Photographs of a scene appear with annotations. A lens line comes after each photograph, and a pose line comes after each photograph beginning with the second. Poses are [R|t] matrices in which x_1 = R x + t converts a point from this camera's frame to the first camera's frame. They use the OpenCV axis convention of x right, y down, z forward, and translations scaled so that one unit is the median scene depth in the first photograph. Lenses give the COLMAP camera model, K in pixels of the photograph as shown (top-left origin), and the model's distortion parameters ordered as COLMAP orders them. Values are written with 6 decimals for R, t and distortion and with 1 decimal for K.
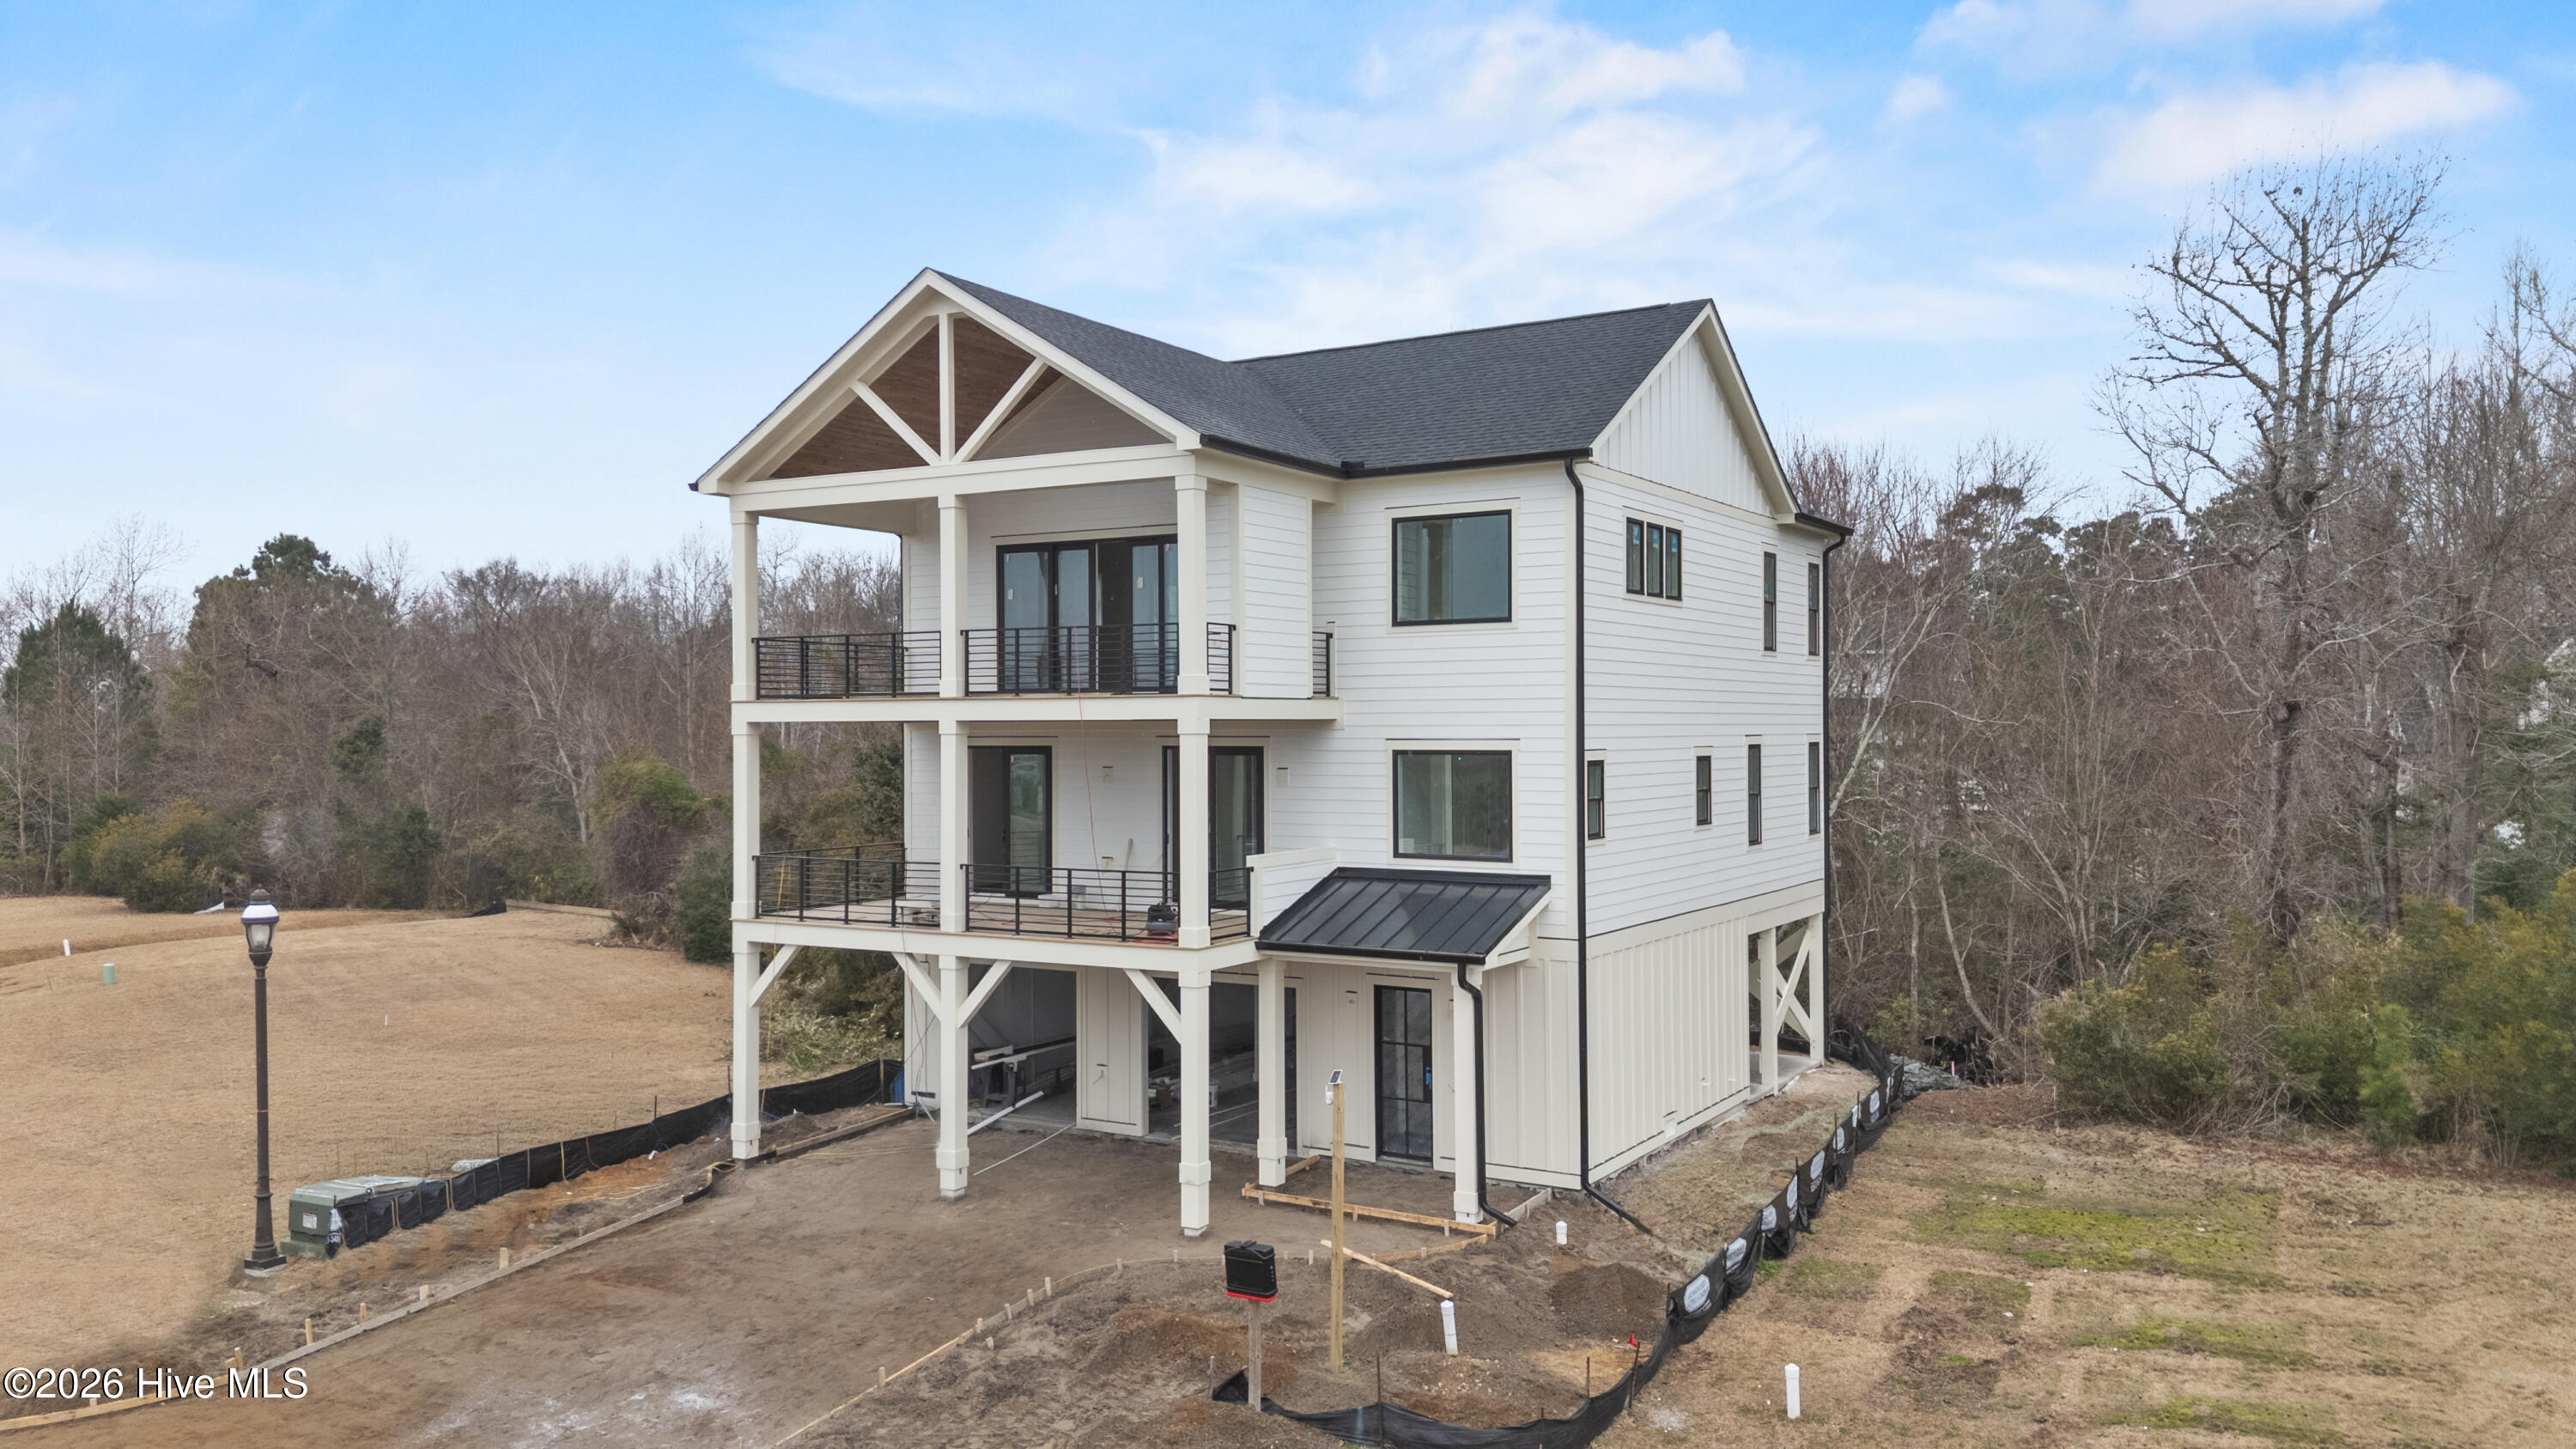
lens RADIAL K [[1833.9, 0, 1296.1], [0, 1833.9, 727.4], [0, 0, 1]] dist [0.052557, -0.038773]
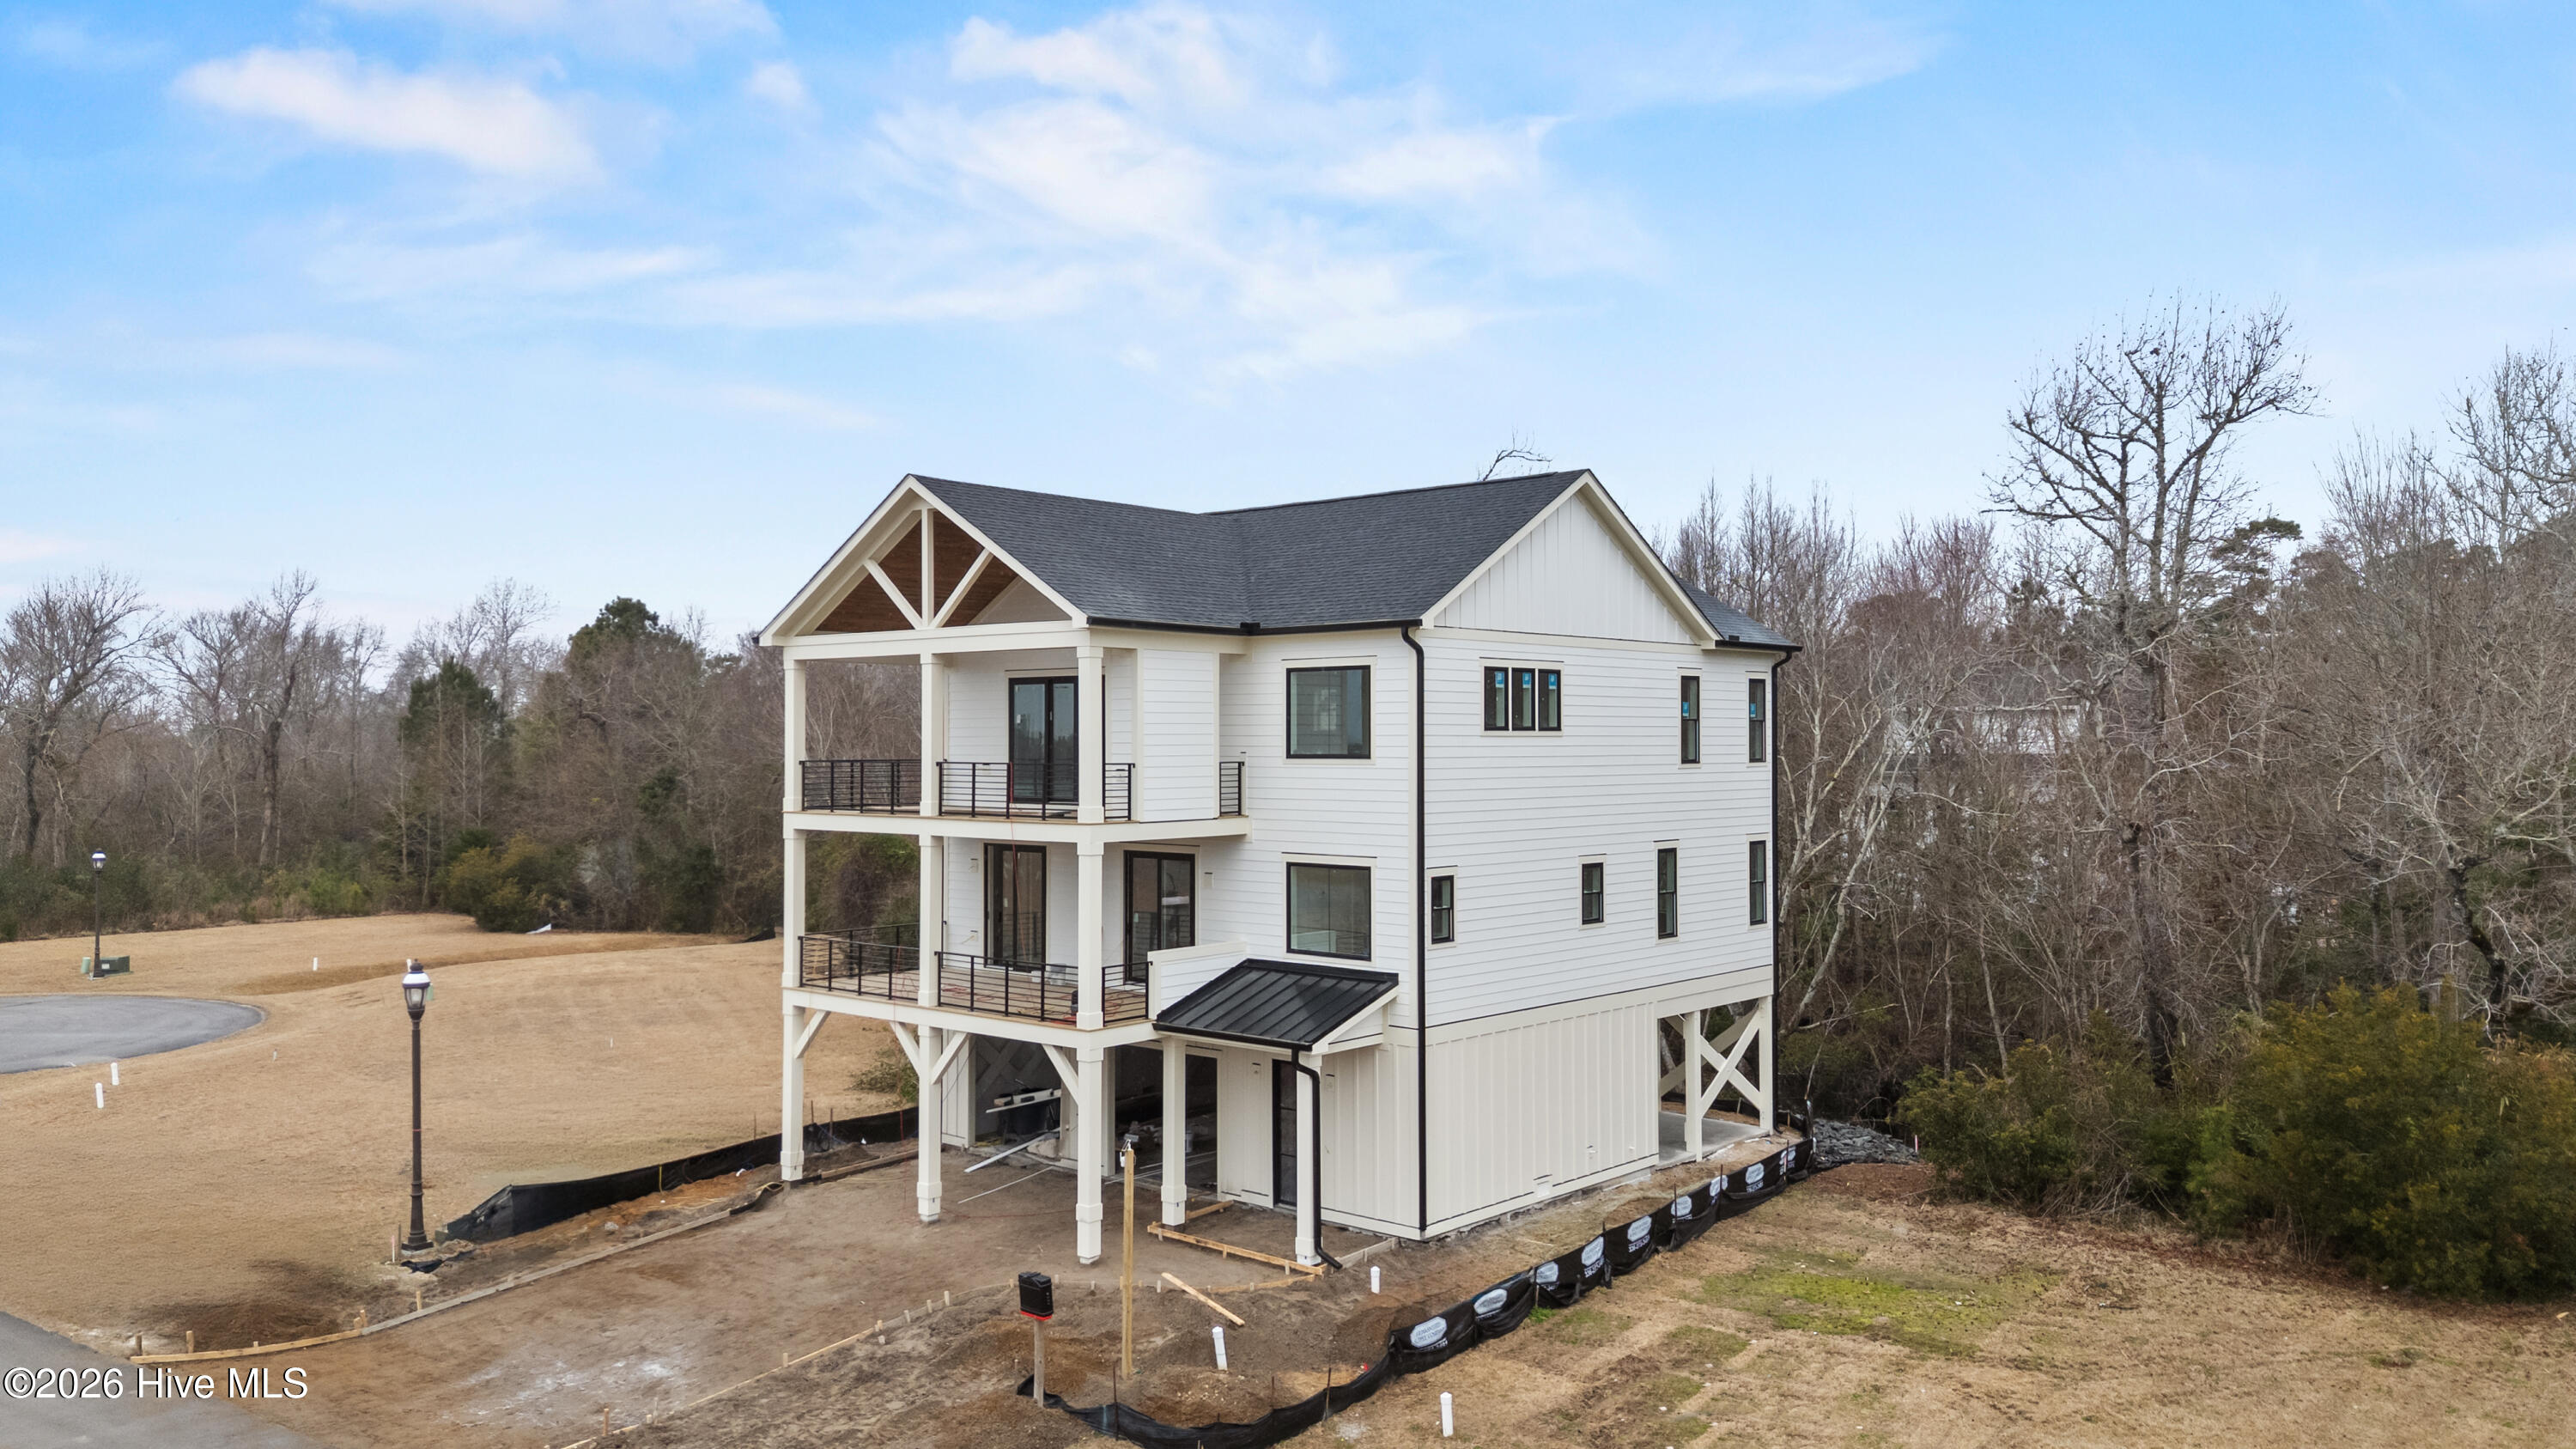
lens RADIAL K [[1833.9, 0, 1308.1], [0, 1833.9, 715.5], [0, 0, 1]] dist [0.052557, -0.038773]
pose [[0.984538, 0.001132, -0.175168, 0.280671], [-0.003624, 0.999897, -0.013912, -0.067694], [0.175134, 0.014332, 0.984440, -0.177383]]
